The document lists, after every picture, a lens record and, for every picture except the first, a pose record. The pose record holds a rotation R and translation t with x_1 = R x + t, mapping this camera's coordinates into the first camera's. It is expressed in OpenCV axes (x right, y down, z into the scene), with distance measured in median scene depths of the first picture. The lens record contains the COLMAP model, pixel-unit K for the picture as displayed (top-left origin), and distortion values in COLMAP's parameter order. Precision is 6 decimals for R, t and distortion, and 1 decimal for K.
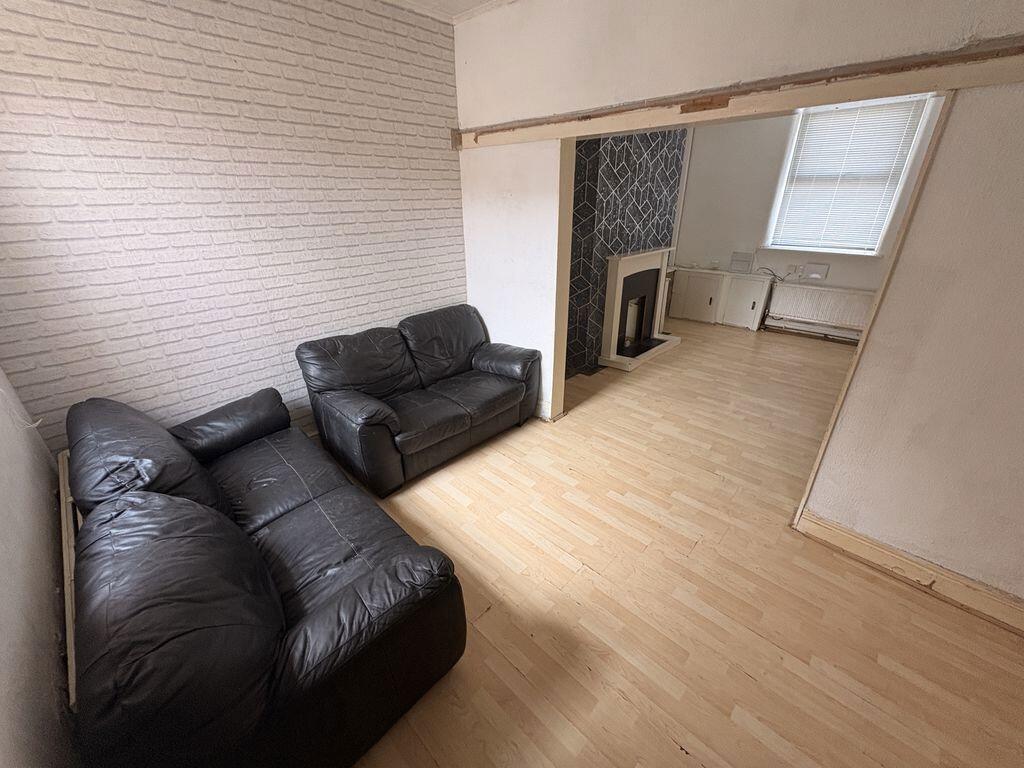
lens RADIAL K [[407.5, 0, 511.4], [0, 407.5, 380.0], [0, 0, 1]] dist [0.001568, -0.000163]
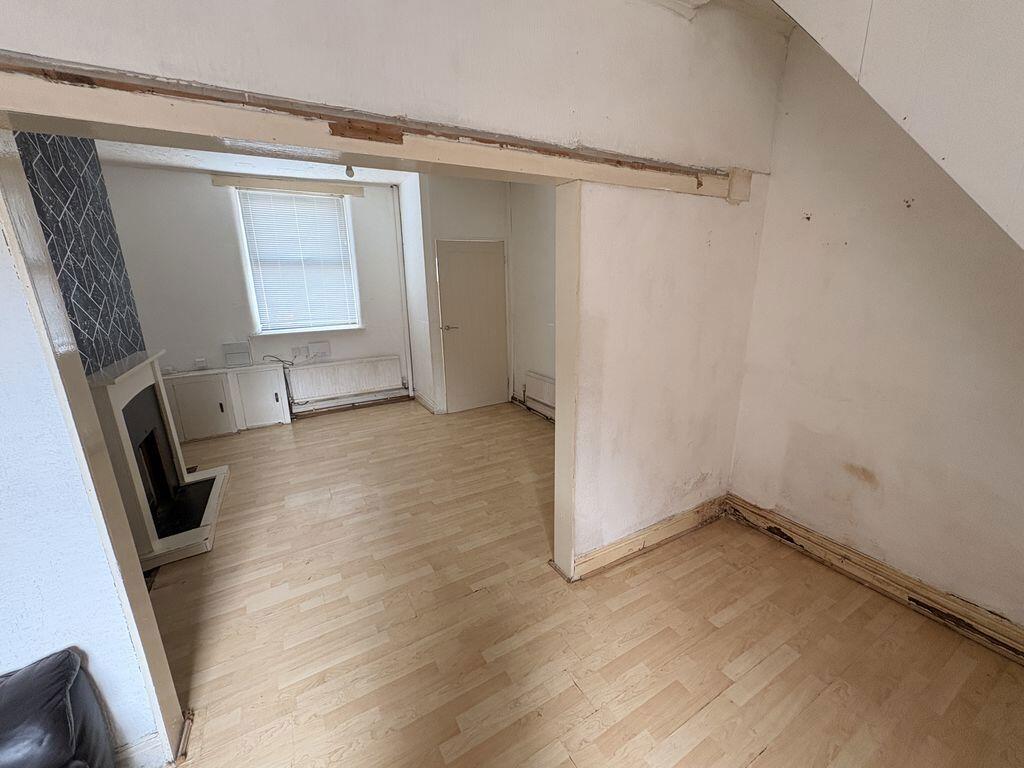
lens RADIAL K [[407.5, 0, 508.3], [0, 407.5, 383.6], [0, 0, 1]] dist [0.001568, -0.000163]
pose [[0.284266, -0.237465, 0.928872, -0.075620], [0.409813, 0.905967, 0.106193, -0.115701], [-0.866745, 0.350477, 0.354852, 0.295035]]
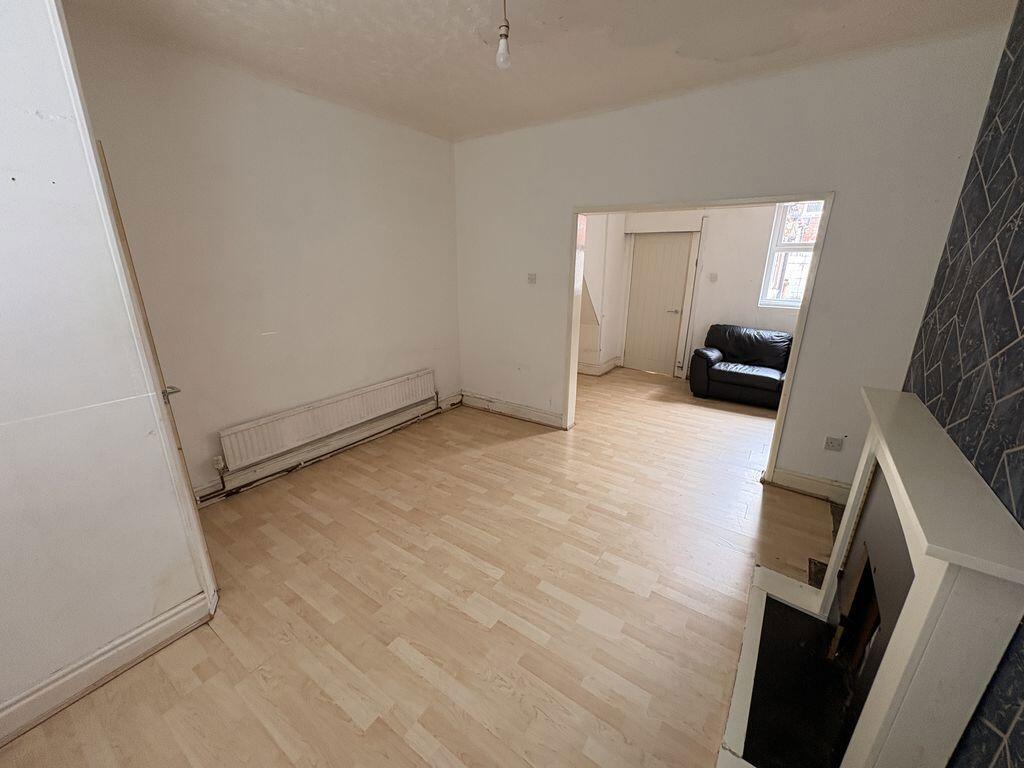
lens RADIAL K [[407.5, 0, 509.8], [0, 407.5, 385.4], [0, 0, 1]] dist [0.001568, -0.000163]
pose [[-0.987945, 0.051679, -0.145924, 0.600026], [-0.058358, 0.748755, 0.660273, -0.477927], [0.143384, 0.660829, -0.736713, 1.069531]]
